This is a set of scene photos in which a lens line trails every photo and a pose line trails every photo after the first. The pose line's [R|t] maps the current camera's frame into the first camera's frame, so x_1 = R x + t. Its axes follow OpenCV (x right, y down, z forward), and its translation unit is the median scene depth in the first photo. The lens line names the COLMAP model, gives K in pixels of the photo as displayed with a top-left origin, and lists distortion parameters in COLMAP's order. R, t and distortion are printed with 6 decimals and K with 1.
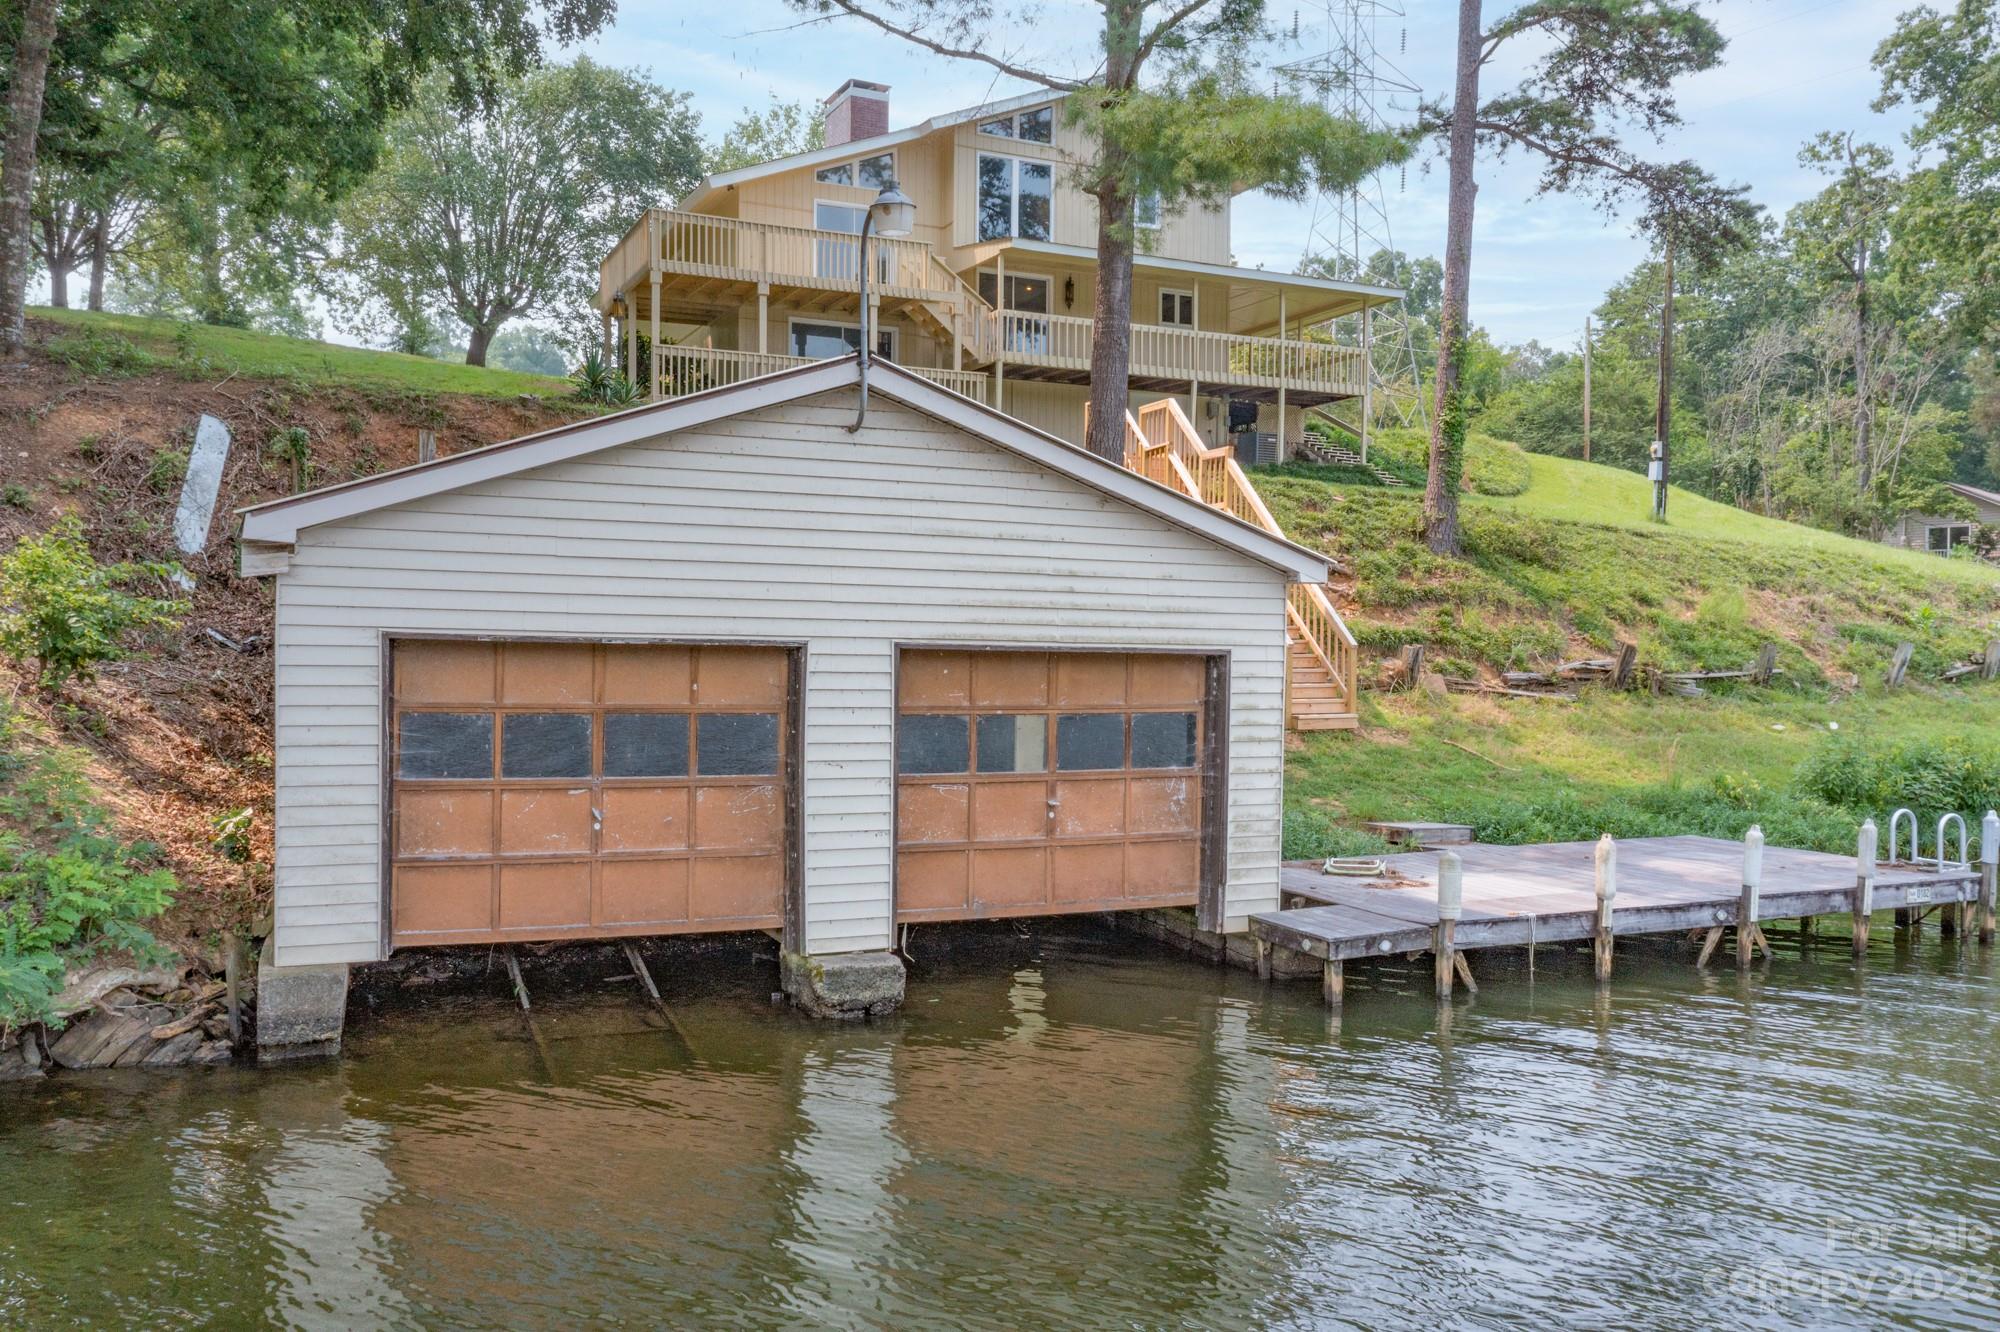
lens RADIAL K [[1609.7, 0, 1000.0], [0, 1609.7, 666.0], [0, 0, 1]] dist [-0.014120, 0.002980]
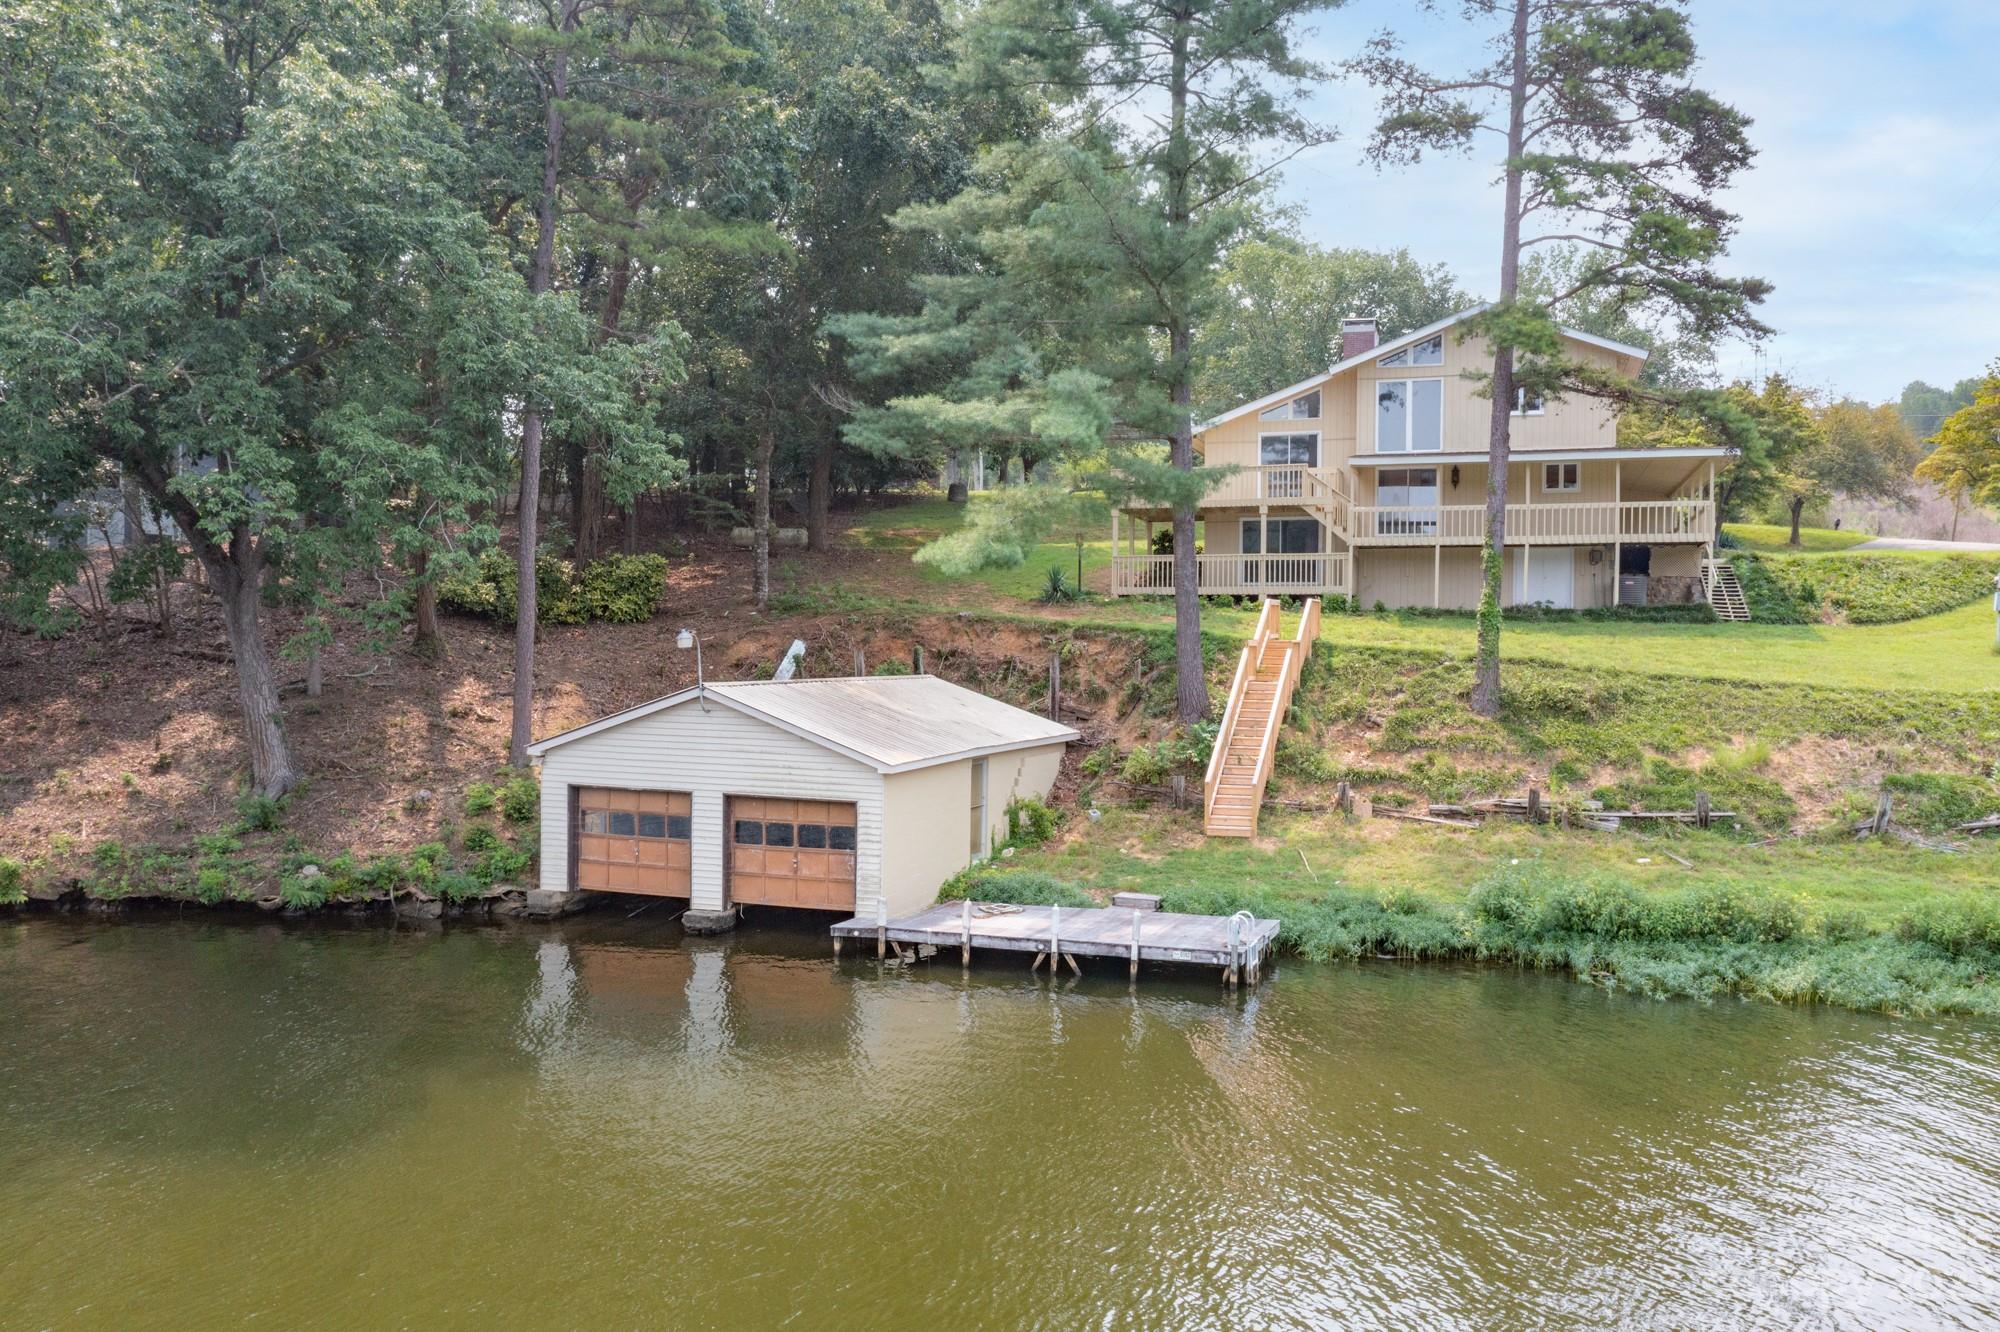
lens RADIAL K [[1531.6, 0, 1000.0], [0, 1531.6, 666.0], [0, 0, 1]] dist [-0.012193, -0.002599]
pose [[0.714233, -0.002857, -0.699902, 1.865019], [-0.011315, 0.999814, -0.015628, -0.174782], [0.699817, 0.019082, 0.714068, -0.432178]]
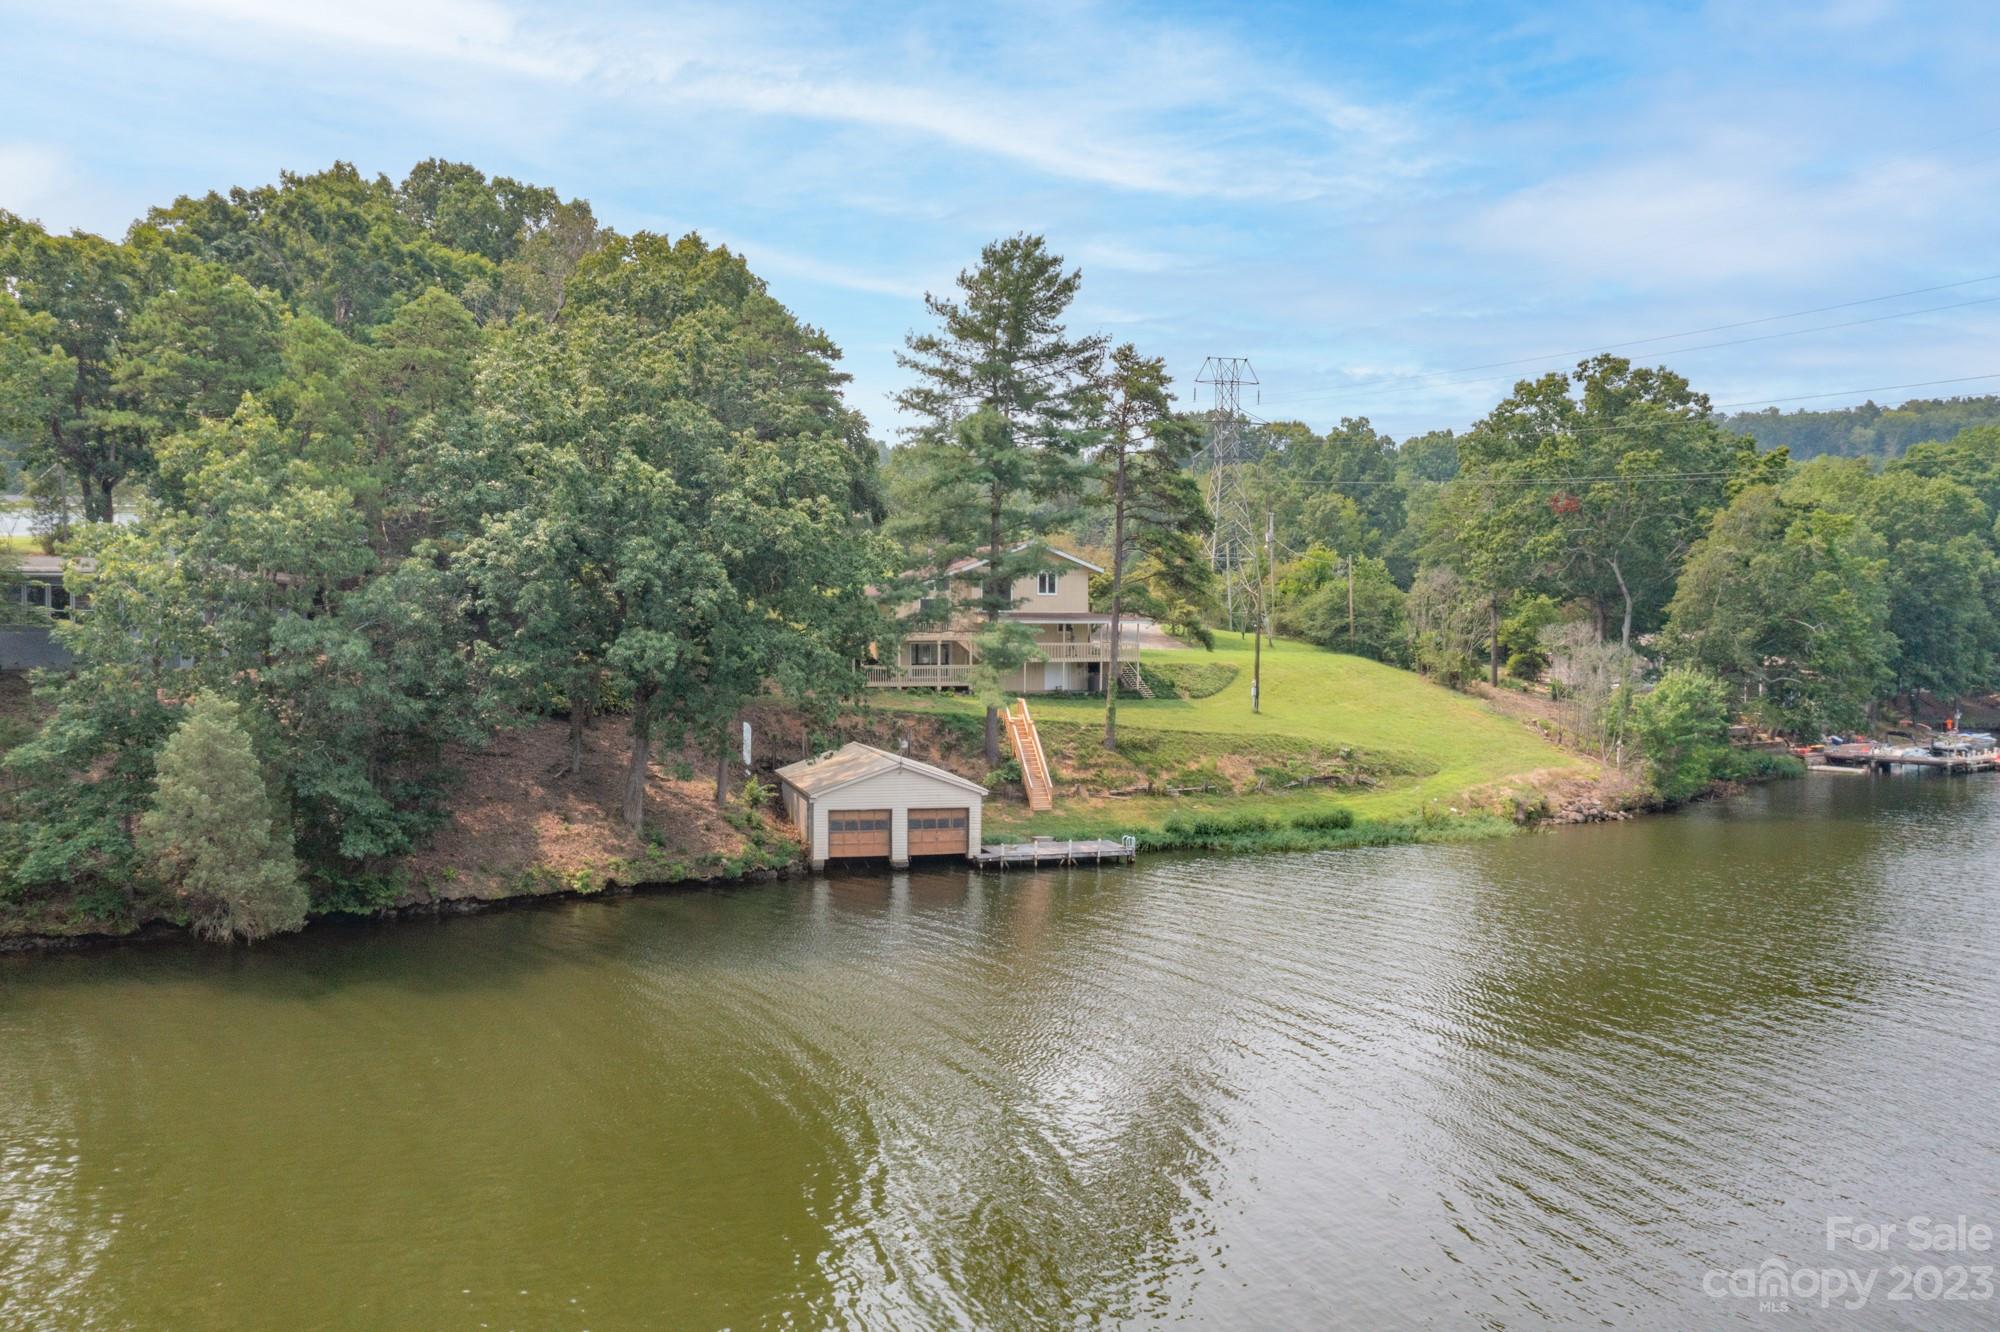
lens RADIAL K [[1609.7, 0, 1000.0], [0, 1609.7, 666.0], [0, 0, 1]] dist [-0.014120, 0.002980]
pose [[0.993150, -0.005024, -0.116734, 0.911577], [0.006175, 0.999936, 0.009502, -0.556954], [0.116679, -0.010158, 0.993118, -4.565375]]
